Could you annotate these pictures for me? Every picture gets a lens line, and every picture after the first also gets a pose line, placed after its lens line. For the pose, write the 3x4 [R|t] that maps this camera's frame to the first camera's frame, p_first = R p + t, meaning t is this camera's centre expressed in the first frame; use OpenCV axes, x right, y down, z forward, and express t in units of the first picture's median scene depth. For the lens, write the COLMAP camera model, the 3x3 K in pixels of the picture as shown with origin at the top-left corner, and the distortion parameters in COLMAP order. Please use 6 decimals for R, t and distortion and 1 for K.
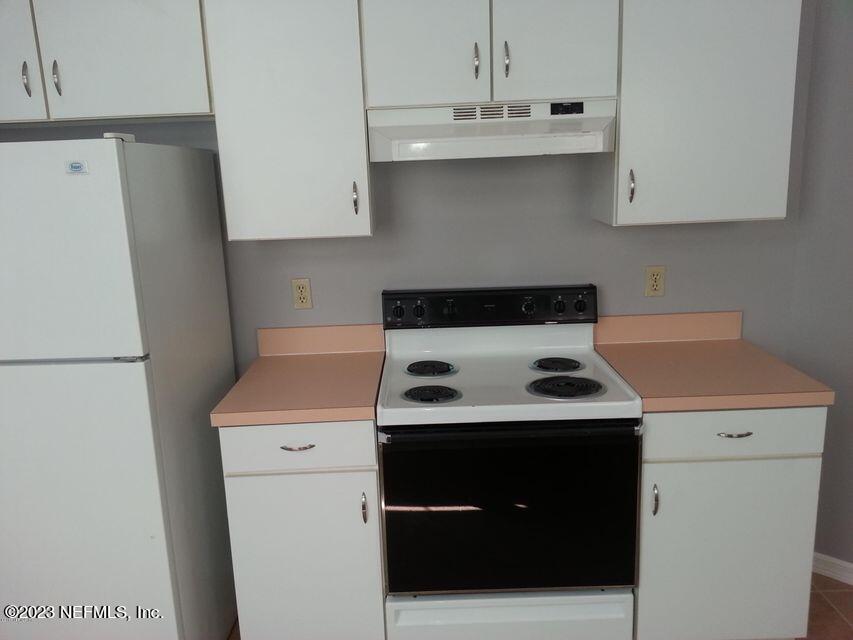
lens RADIAL K [[707.0, 0, 425.9], [0, 707.0, 324.7], [0, 0, 1]] dist [0.089787, -0.107390]
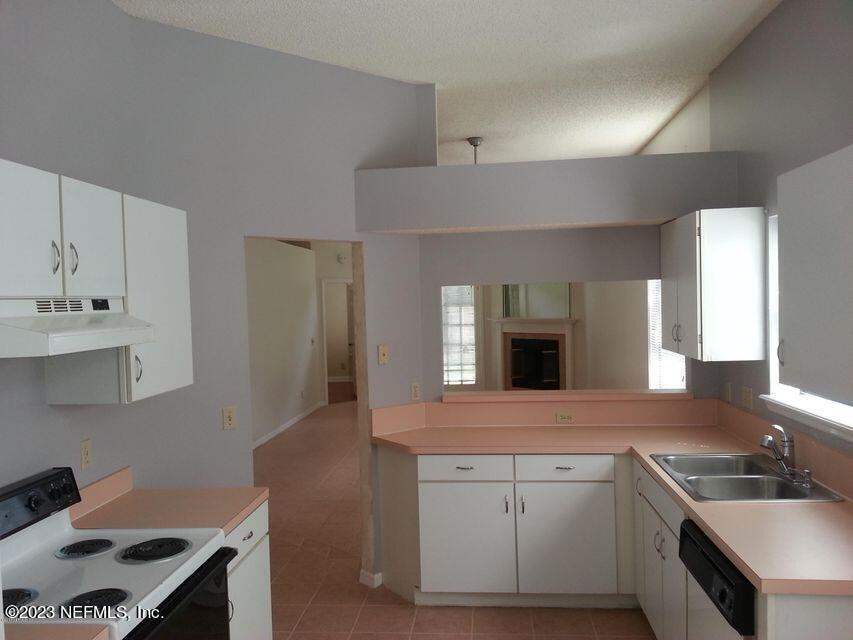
lens RADIAL K [[707.0, 0, 426.3], [0, 707.0, 323.1], [0, 0, 1]] dist [0.089787, -0.107390]
pose [[0.110149, 0.001453, 0.993914, -0.867937], [0.248806, 0.968120, -0.028988, -0.114804], [-0.962270, 0.250485, 0.106276, 0.394639]]
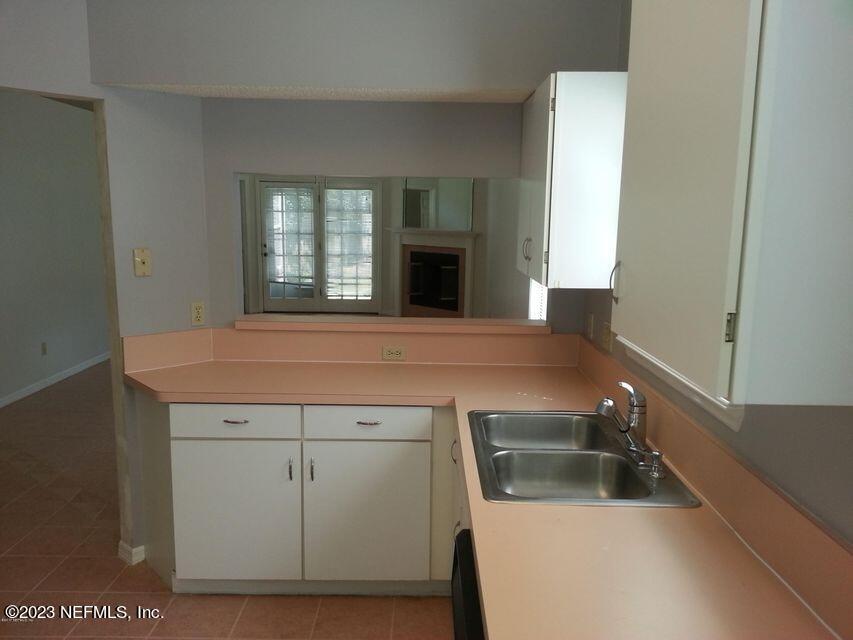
lens RADIAL K [[707.0, 0, 423.4], [0, 707.0, 324.0], [0, 0, 1]] dist [0.089787, -0.107390]
pose [[0.025404, -0.121255, 0.992296, -0.798097], [0.212078, 0.970676, 0.113184, -0.104532], [-0.976923, 0.207569, 0.050374, 0.358825]]
